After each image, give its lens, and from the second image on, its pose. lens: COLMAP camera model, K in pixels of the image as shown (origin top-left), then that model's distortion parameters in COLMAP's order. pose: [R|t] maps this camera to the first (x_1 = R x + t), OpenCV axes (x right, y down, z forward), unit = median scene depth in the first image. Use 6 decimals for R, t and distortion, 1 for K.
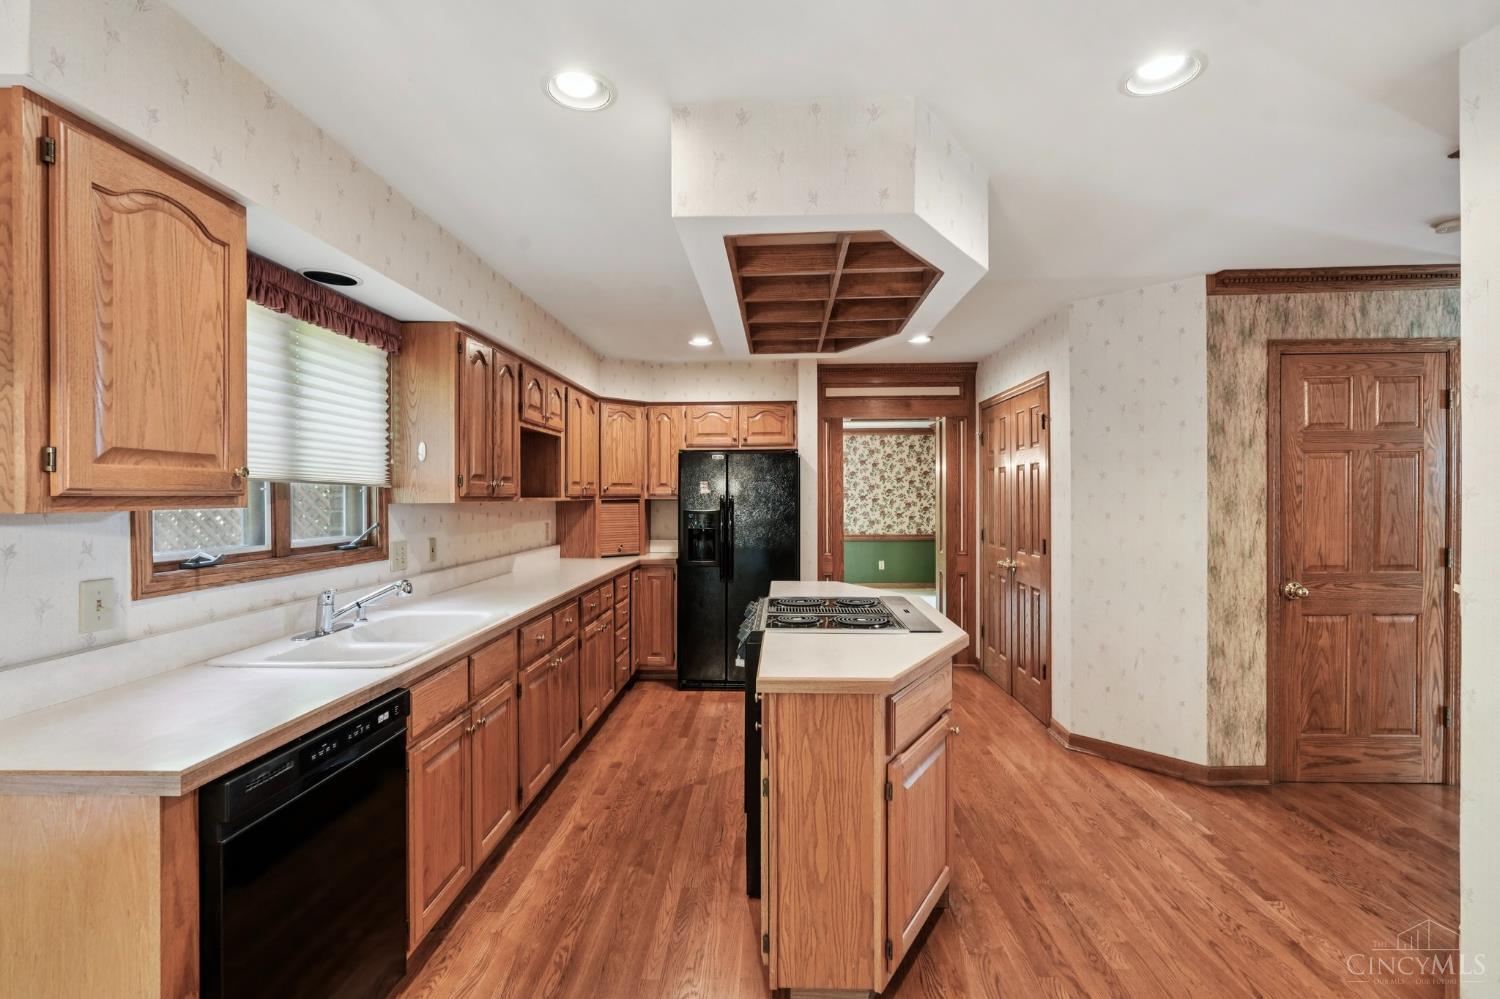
lens RADIAL K [[678.1, 0, 749.1], [0, 678.1, 500.6], [0, 0, 1]] dist [-0.016393, -0.000386]
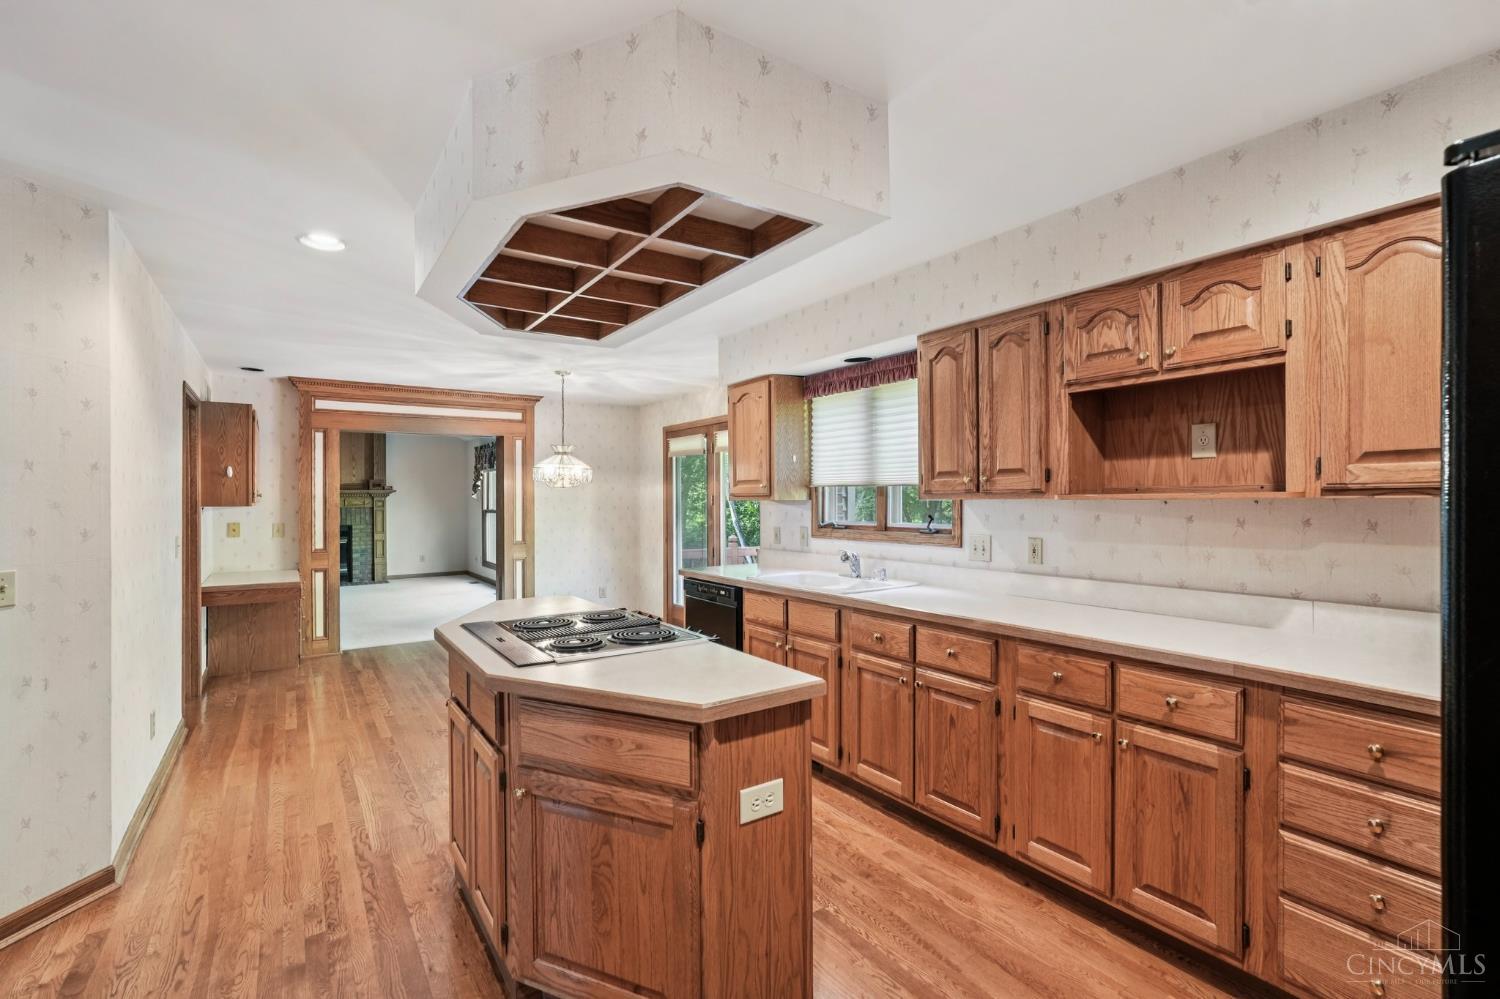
lens RADIAL K [[678.1, 0, 751.7], [0, 678.1, 500.2], [0, 0, 1]] dist [-0.016393, -0.000386]
pose [[-0.802109, 0.011169, -0.597073, 0.178816], [0.006165, 0.999927, 0.010424, -0.003510], [0.597145, 0.004680, -0.802119, 0.695442]]
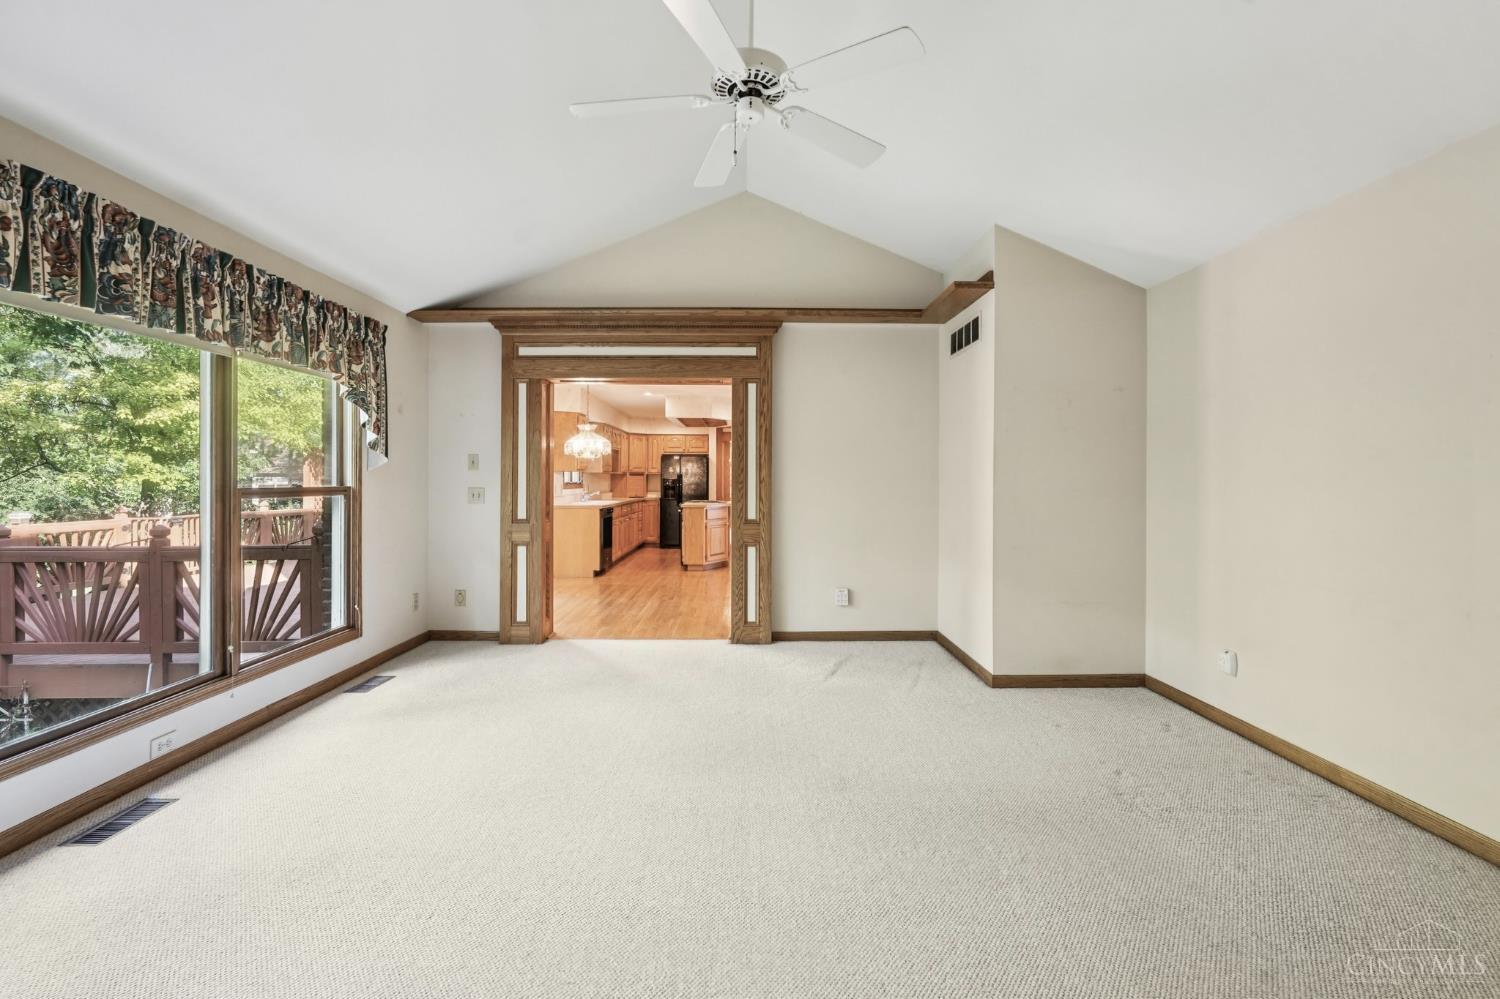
lens RADIAL K [[678.1, 0, 753.1], [0, 678.1, 487.7], [0, 0, 1]] dist [-0.016393, -0.000386]
pose [[0.998439, 0.005866, 0.055542, 0.096614], [-0.006188, 0.999965, 0.005625, 0.031307], [-0.055507, -0.005959, 0.998441, -1.500451]]
